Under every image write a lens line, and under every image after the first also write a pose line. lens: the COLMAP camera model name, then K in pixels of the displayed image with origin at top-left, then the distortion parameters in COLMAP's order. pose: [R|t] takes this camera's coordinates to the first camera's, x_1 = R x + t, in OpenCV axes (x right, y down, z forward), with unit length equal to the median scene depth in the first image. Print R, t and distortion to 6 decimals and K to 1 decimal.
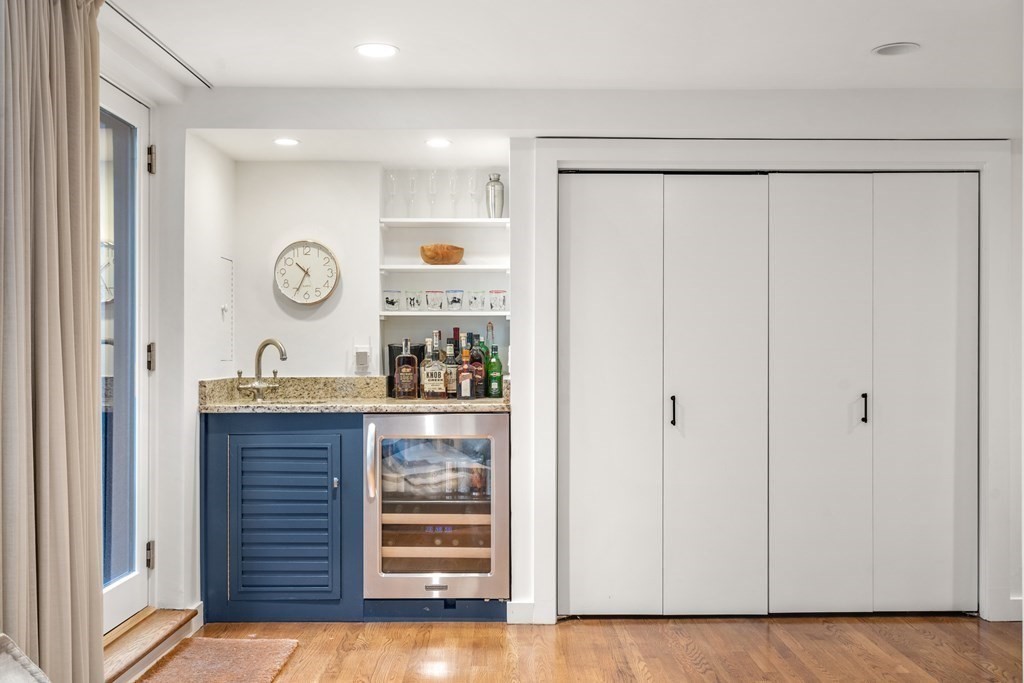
lens RADIAL K [[990.5, 0, 513.2], [0, 990.5, 350.2], [0, 0, 1]] dist [0.004366, 0.000000]
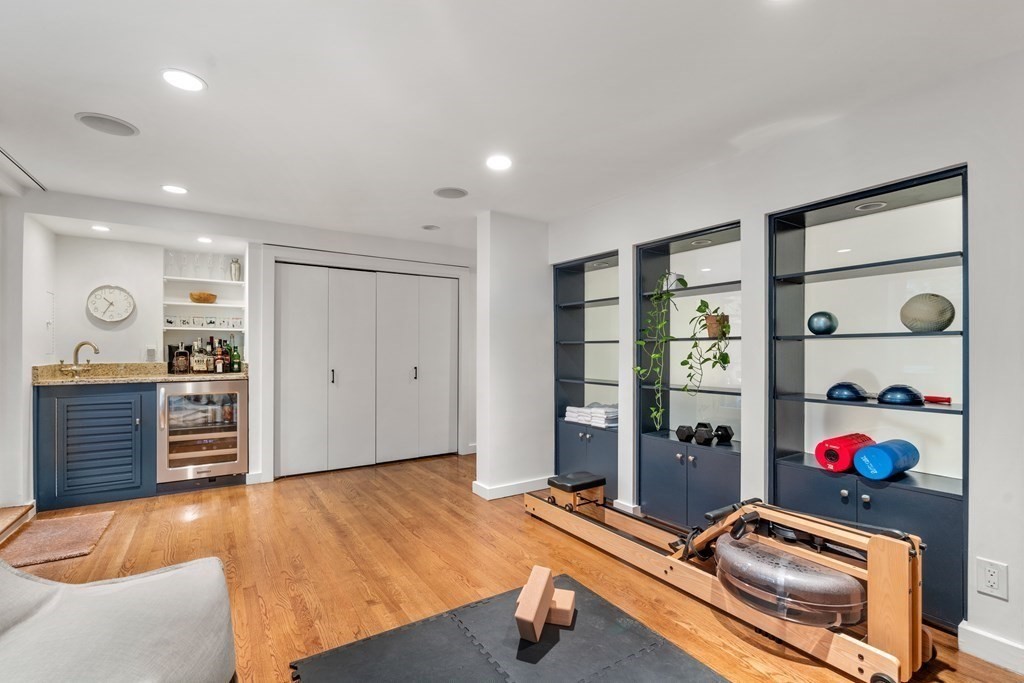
lens RADIAL K [[467.7, 0, 509.6], [0, 467.7, 345.6], [0, 0, 1]] dist [-0.015550, 0.001821]
pose [[0.839762, 0.007025, 0.542909, -0.068205], [-0.003480, 0.999965, -0.007557, -0.000430], [-0.542944, 0.004457, 0.839757, -0.074680]]
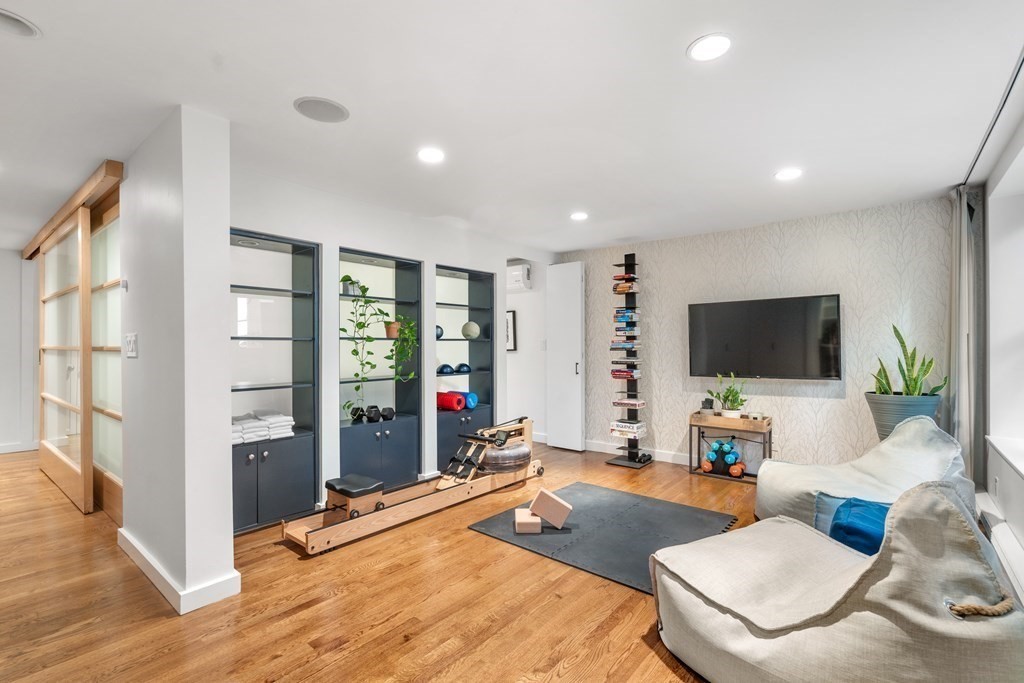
lens RADIAL K [[467.7, 0, 509.8], [0, 467.7, 343.4], [0, 0, 1]] dist [-0.015550, 0.001821]
pose [[-0.771189, 0.004740, 0.636589, -0.251501], [0.000632, 0.999977, -0.006680, -0.002591], [-0.636606, -0.004749, -0.771175, 1.178970]]
